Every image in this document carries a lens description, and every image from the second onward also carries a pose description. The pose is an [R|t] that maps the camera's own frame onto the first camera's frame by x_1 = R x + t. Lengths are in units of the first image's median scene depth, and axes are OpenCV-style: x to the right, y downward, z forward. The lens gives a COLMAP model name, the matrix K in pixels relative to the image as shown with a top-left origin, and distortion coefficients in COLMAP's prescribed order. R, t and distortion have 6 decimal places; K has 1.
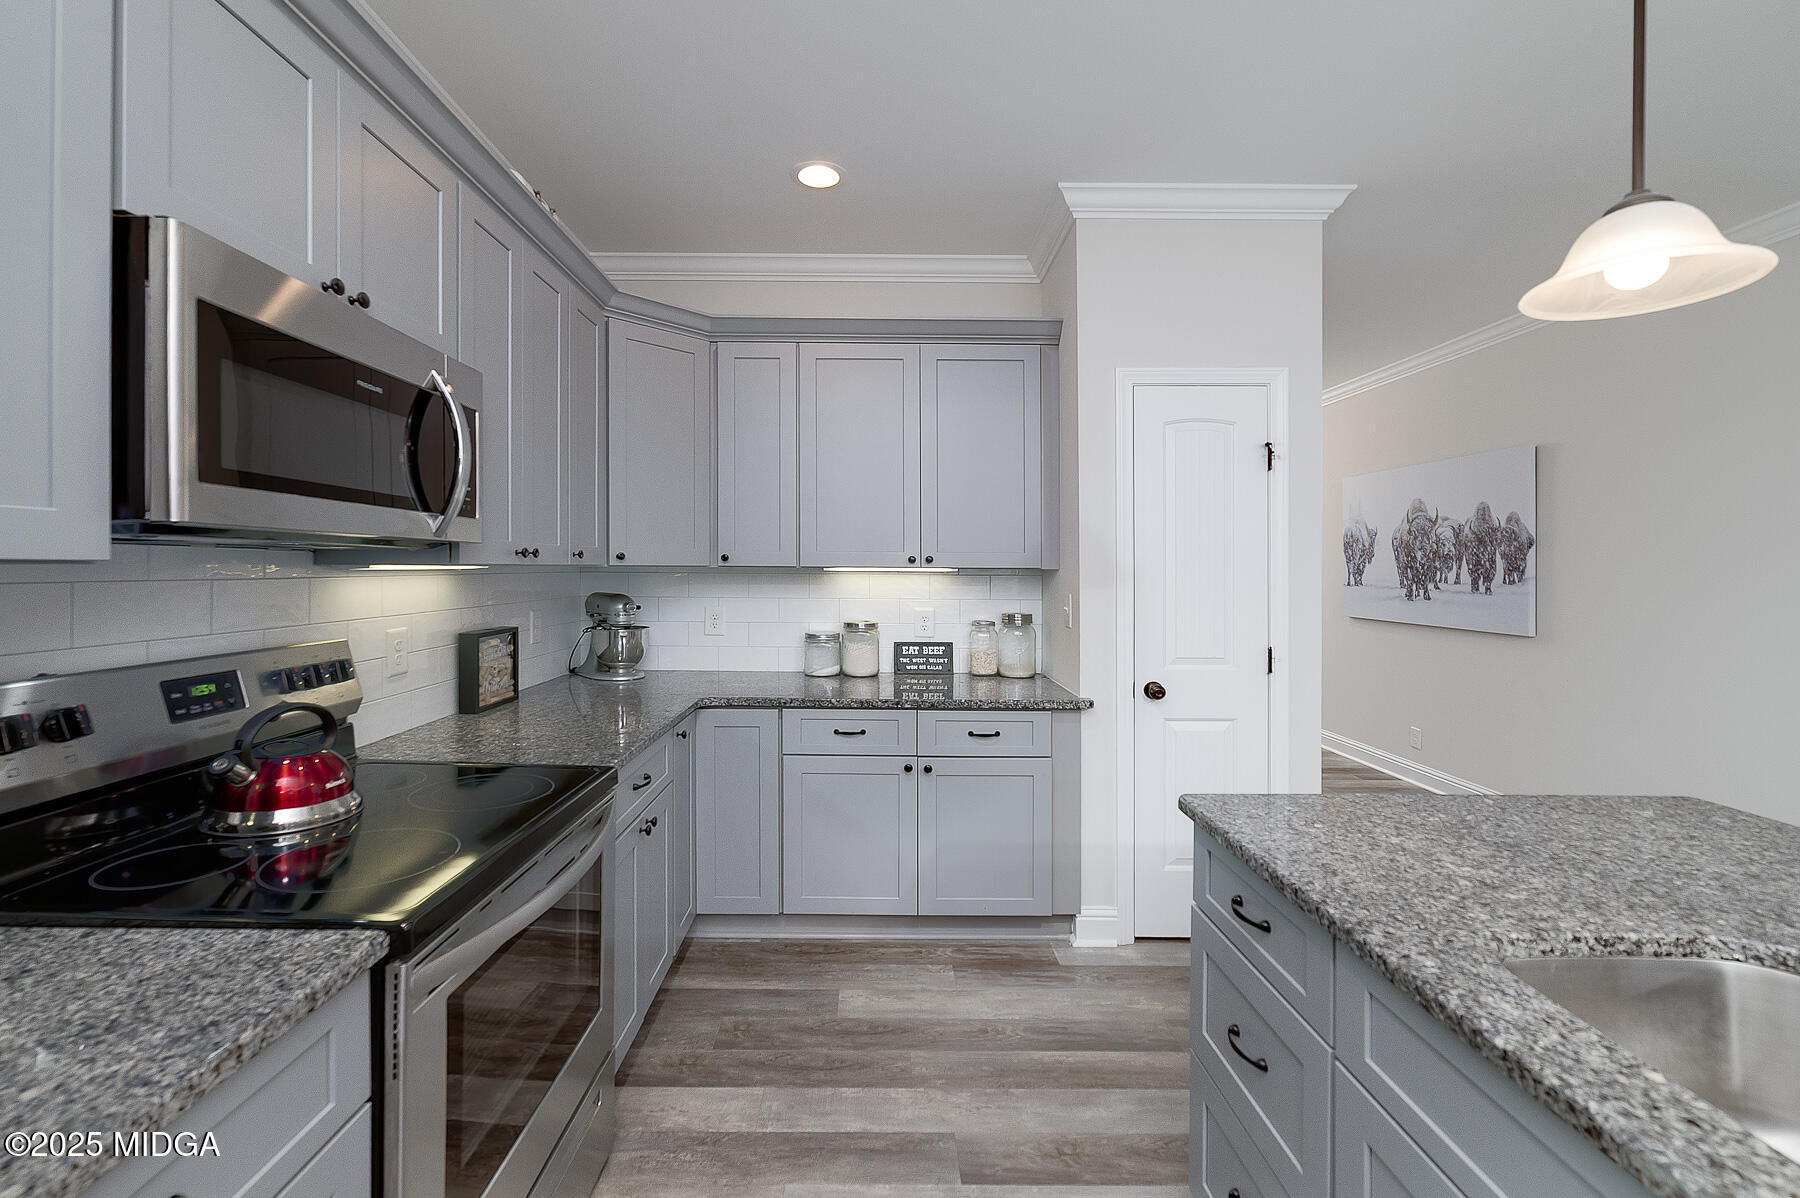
lens RADIAL K [[699.0, 0, 879.2], [0, 699.0, 570.5], [0, 0, 1]] dist [0.000548, 0.000112]
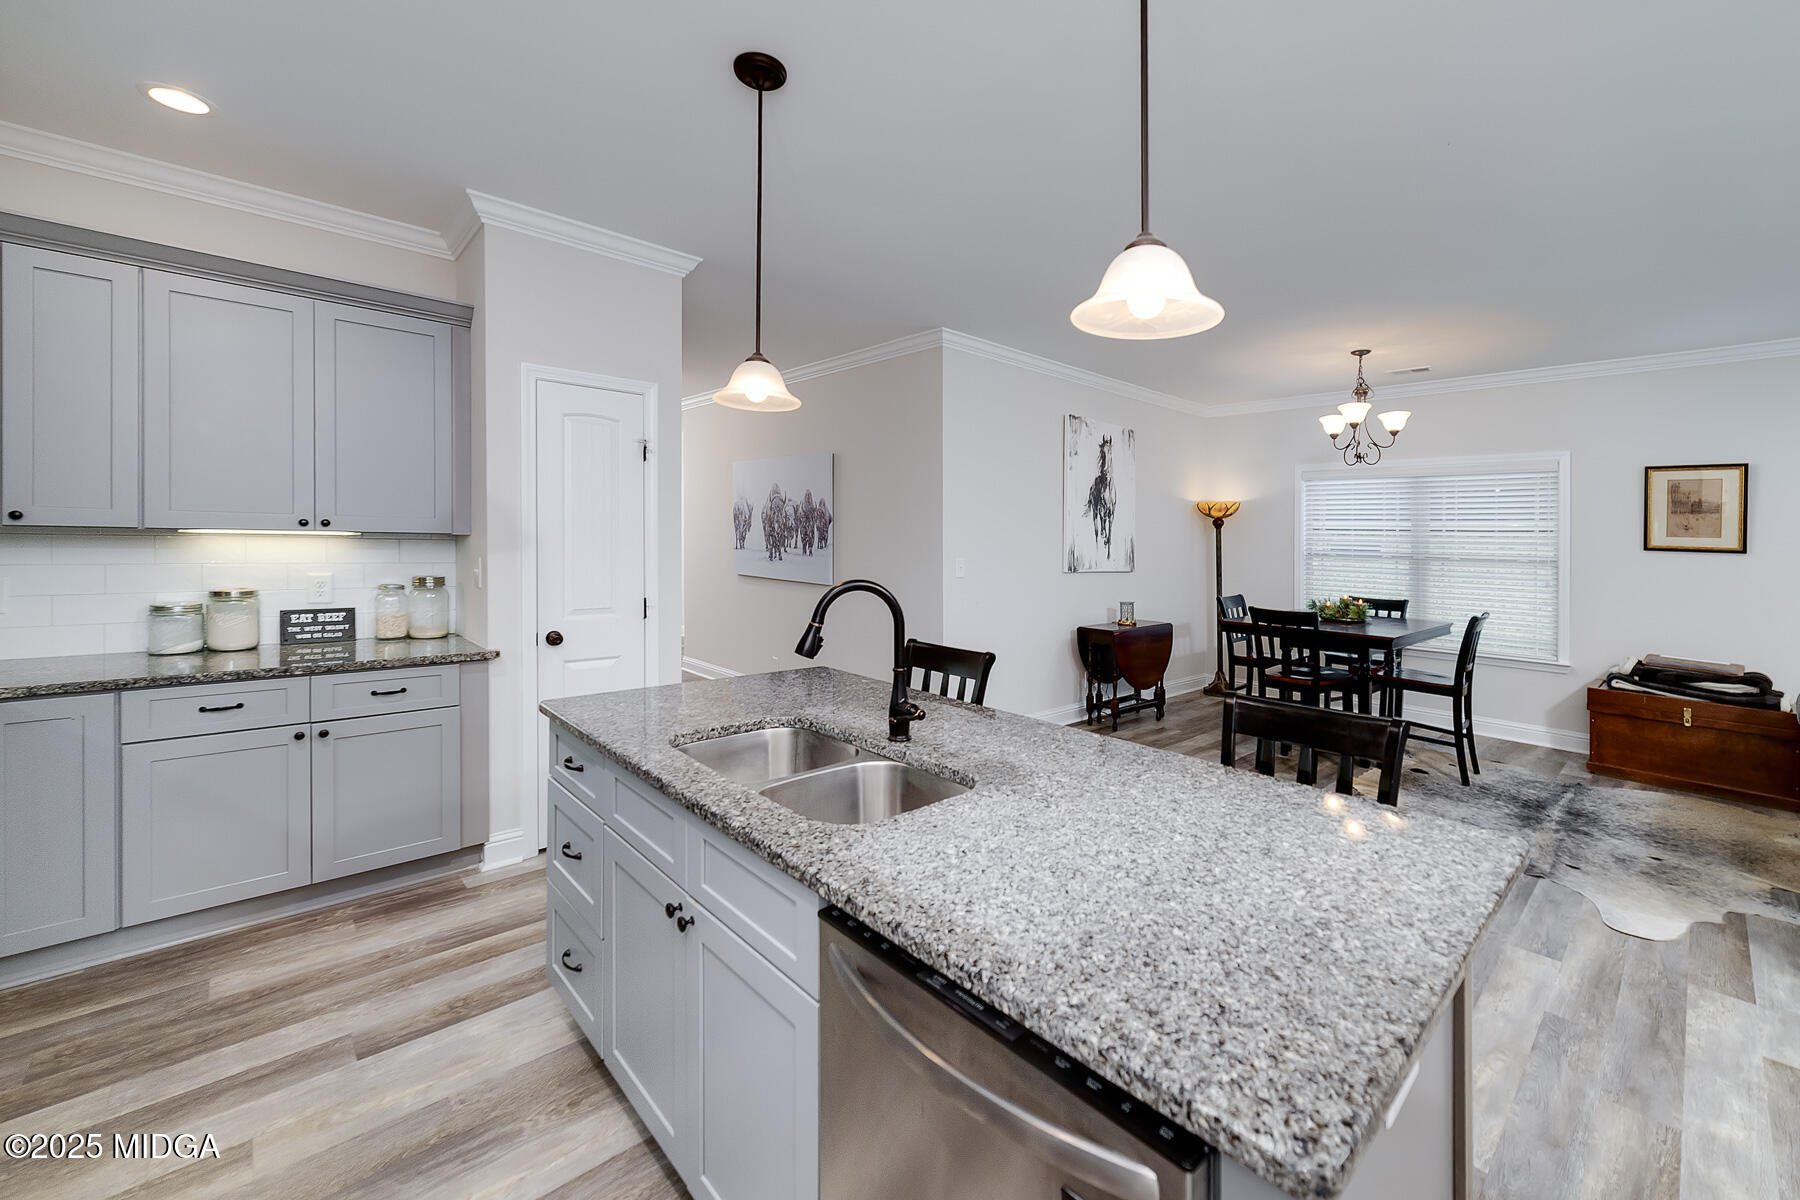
lens RADIAL K [[723.8, 0, 830.1], [0, 723.8, 552.4], [0, 0, 1]] dist [-0.002614, -0.000095]
pose [[0.779290, -0.001804, 0.626661, -0.012390], [-0.016352, 0.999597, 0.023213, -0.010058], [-0.626450, -0.028337, 0.778946, -0.237844]]
